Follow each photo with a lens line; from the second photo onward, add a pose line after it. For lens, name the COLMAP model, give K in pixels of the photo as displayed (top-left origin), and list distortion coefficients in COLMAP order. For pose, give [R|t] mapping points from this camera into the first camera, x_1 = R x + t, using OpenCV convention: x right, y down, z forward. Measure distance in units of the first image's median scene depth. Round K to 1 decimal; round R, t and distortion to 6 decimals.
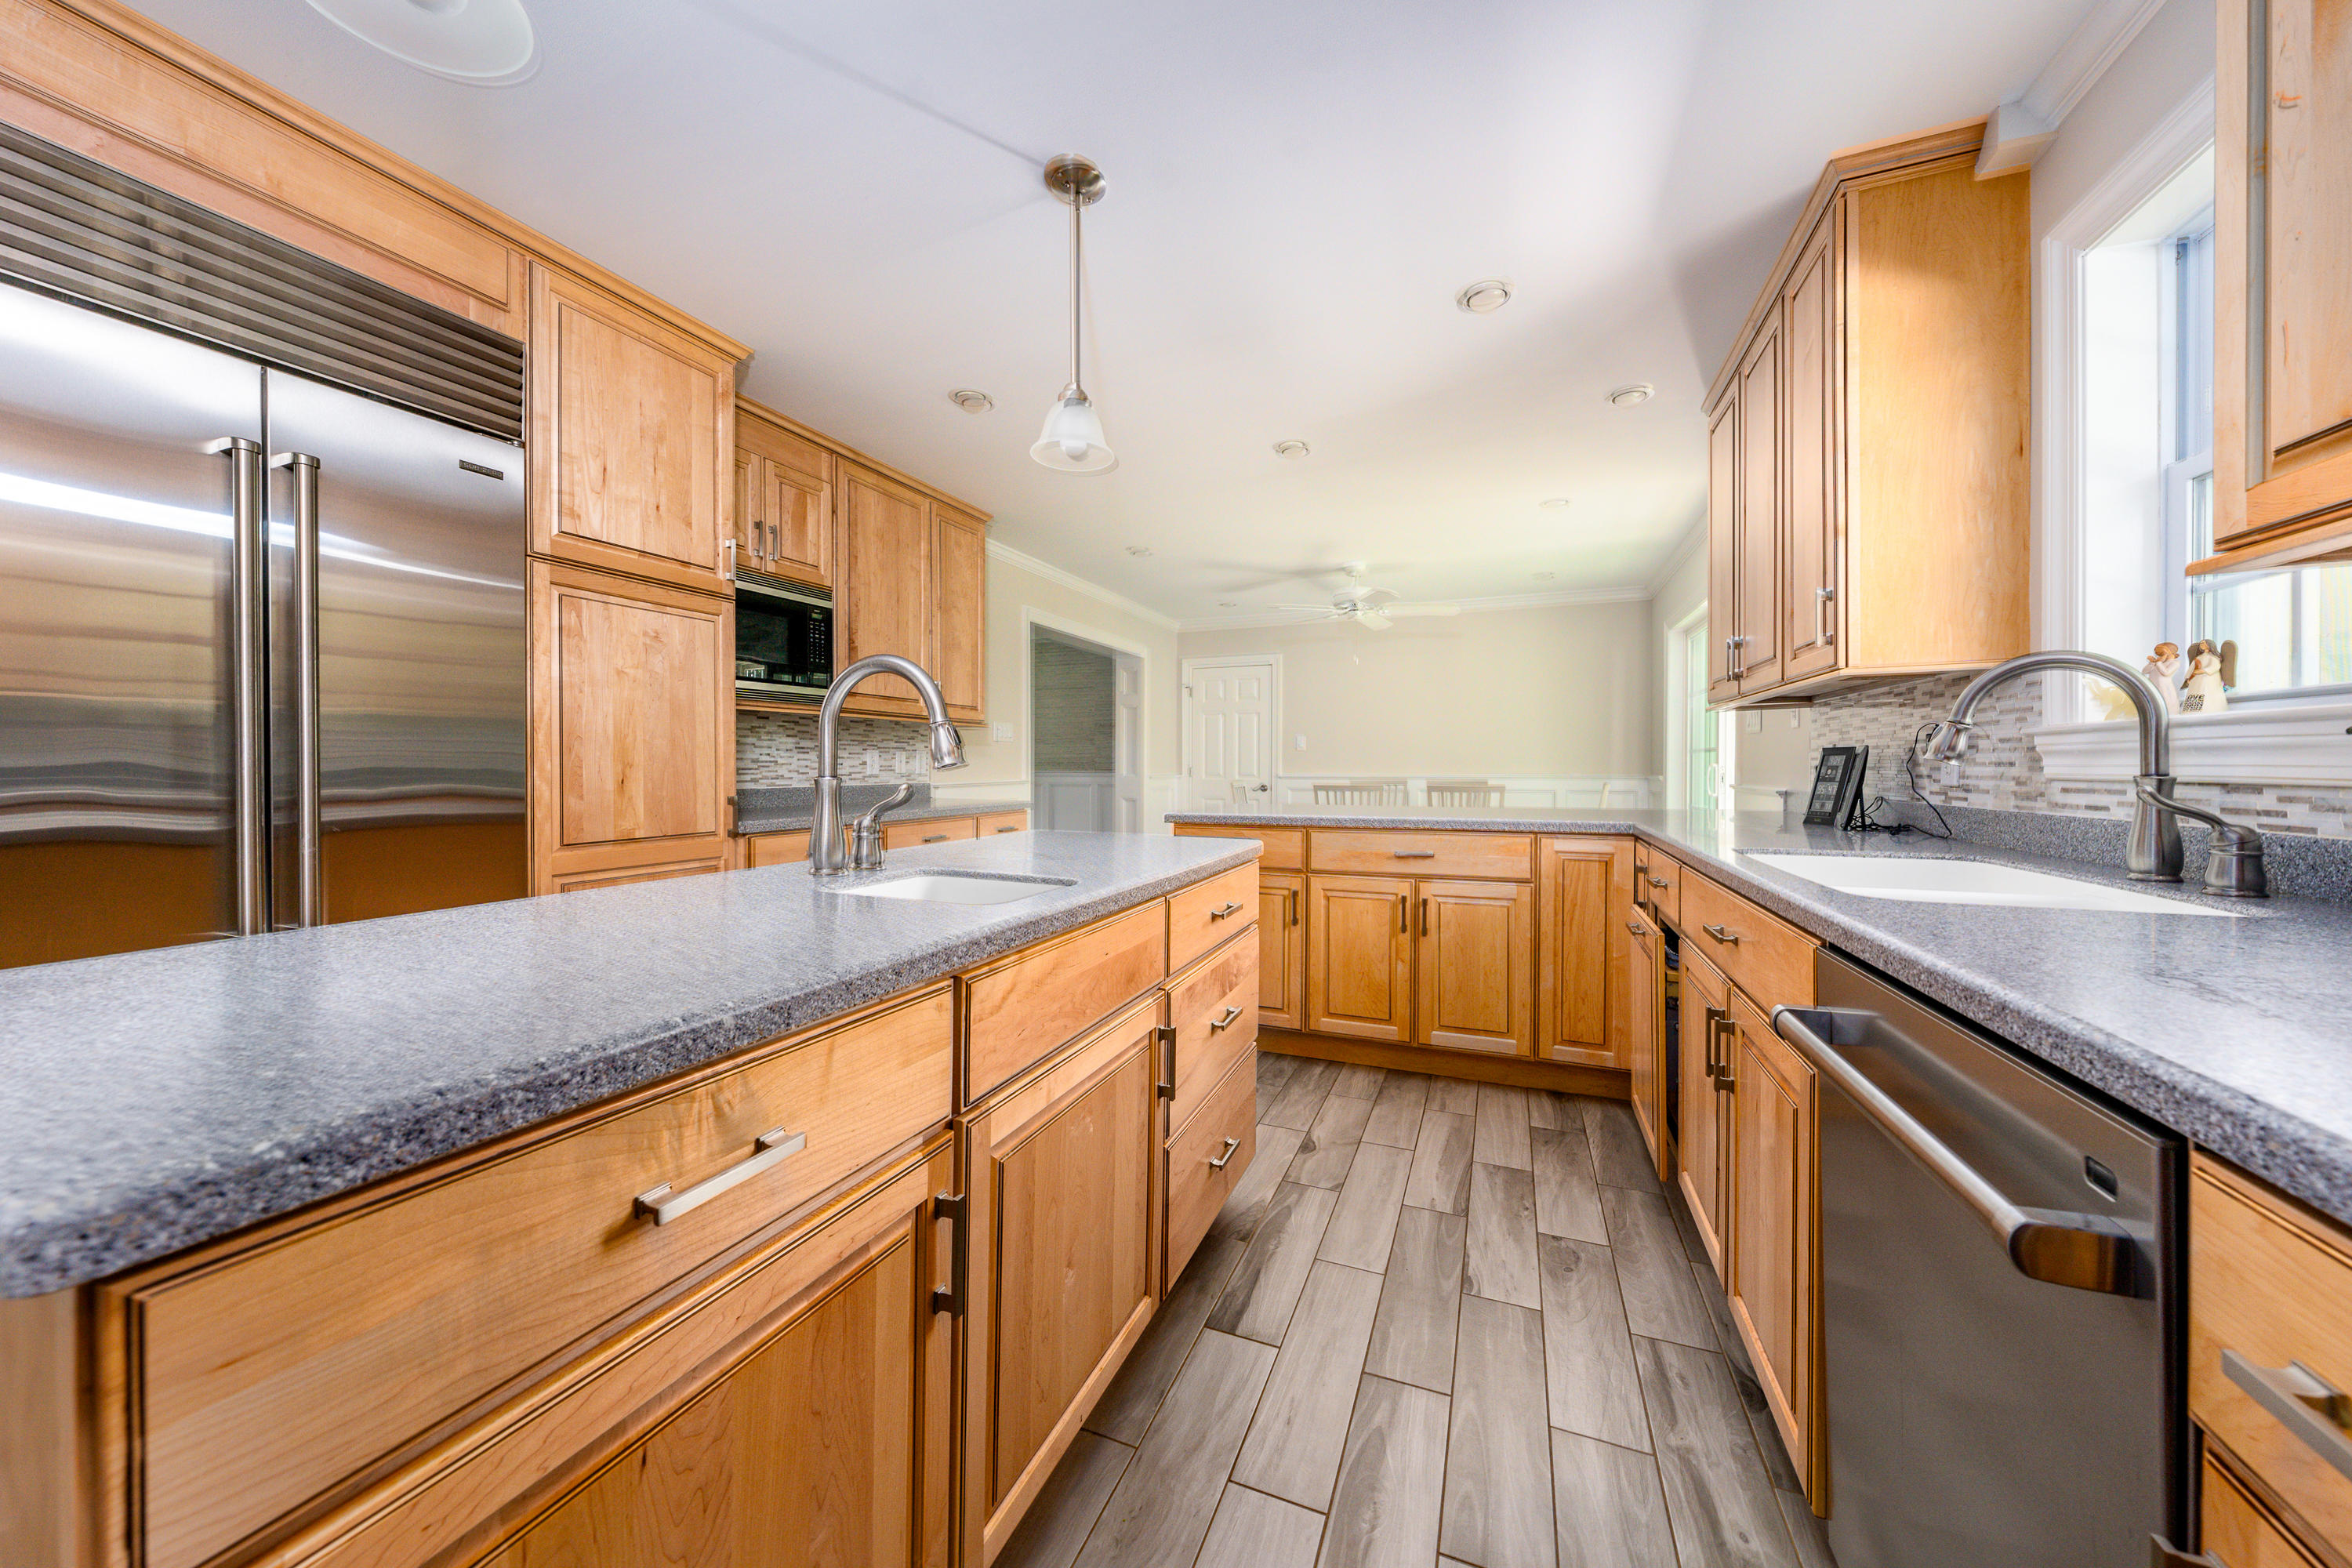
lens RADIAL K [[818.0, 0, 1137.6], [0, 818.0, 768.2], [0, 0, 1]] dist [-0.001179, 0.000367]
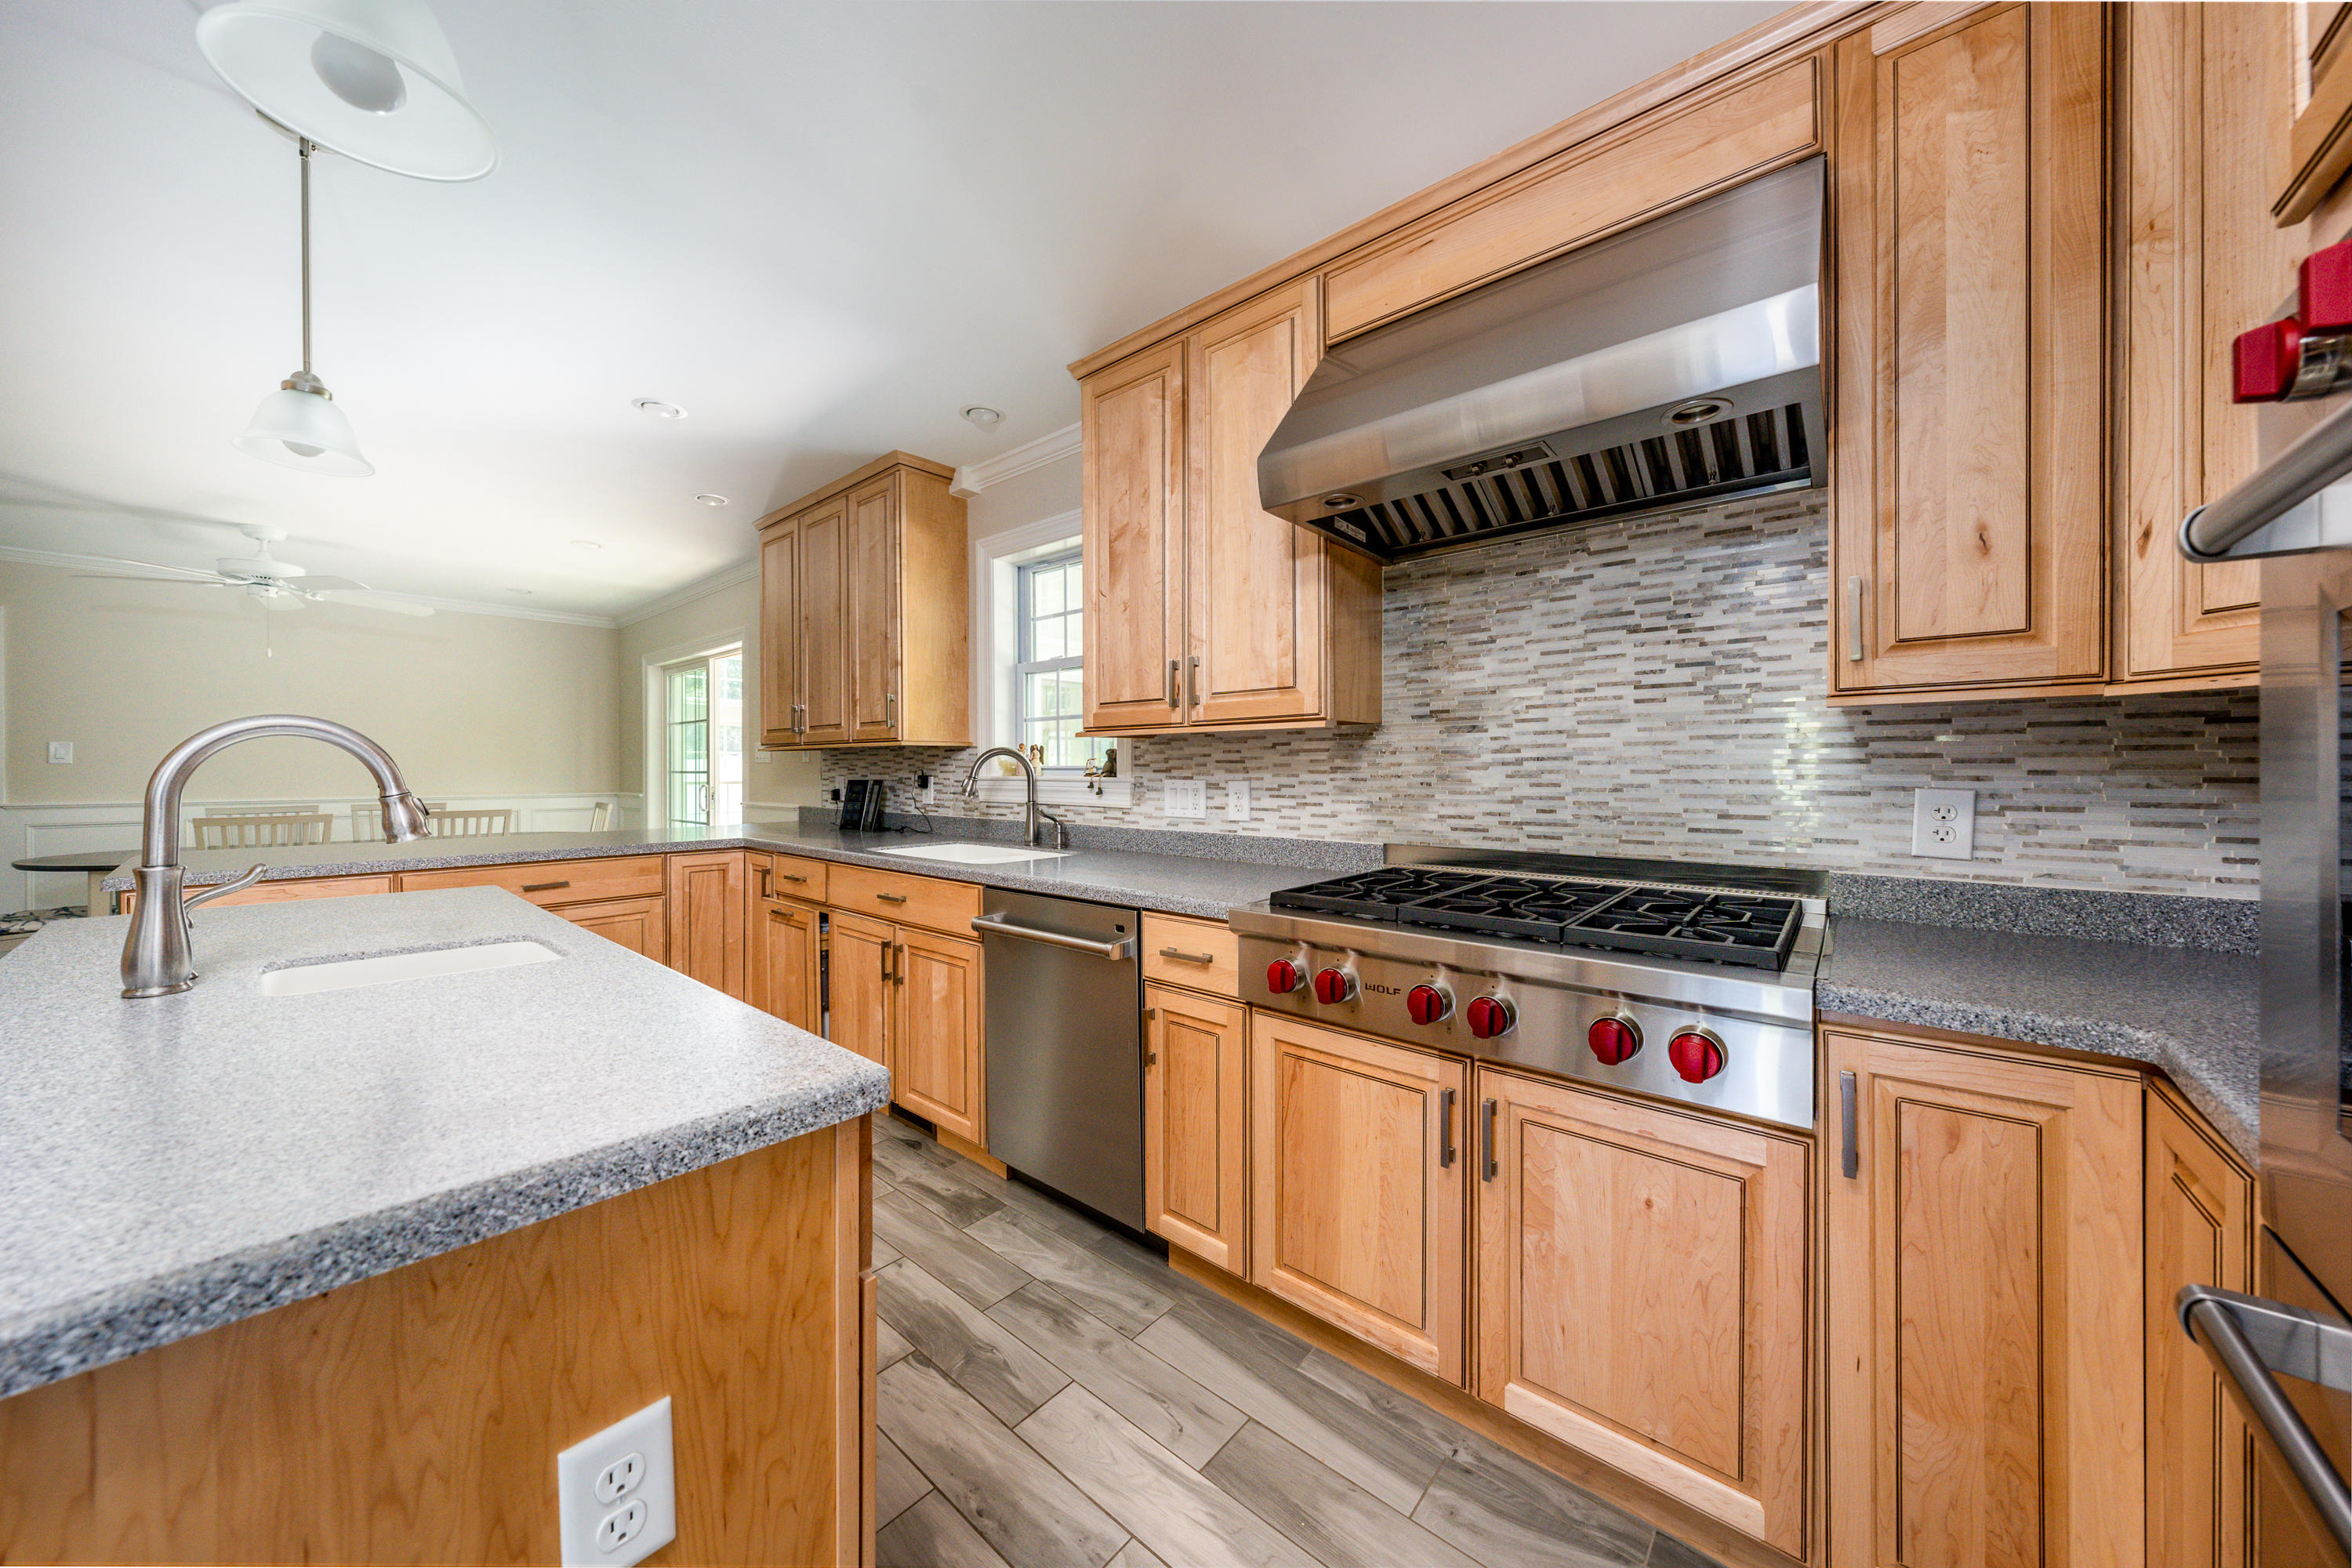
lens RADIAL K [[818.0, 0, 1181.0], [0, 818.0, 768.7], [0, 0, 1]] dist [-0.001179, 0.000367]
pose [[0.293057, 0.000482, 0.956095, -0.636382], [0.005920, 0.999980, -0.002319, -0.054326], [-0.956077, 0.006340, 0.293048, -0.089903]]
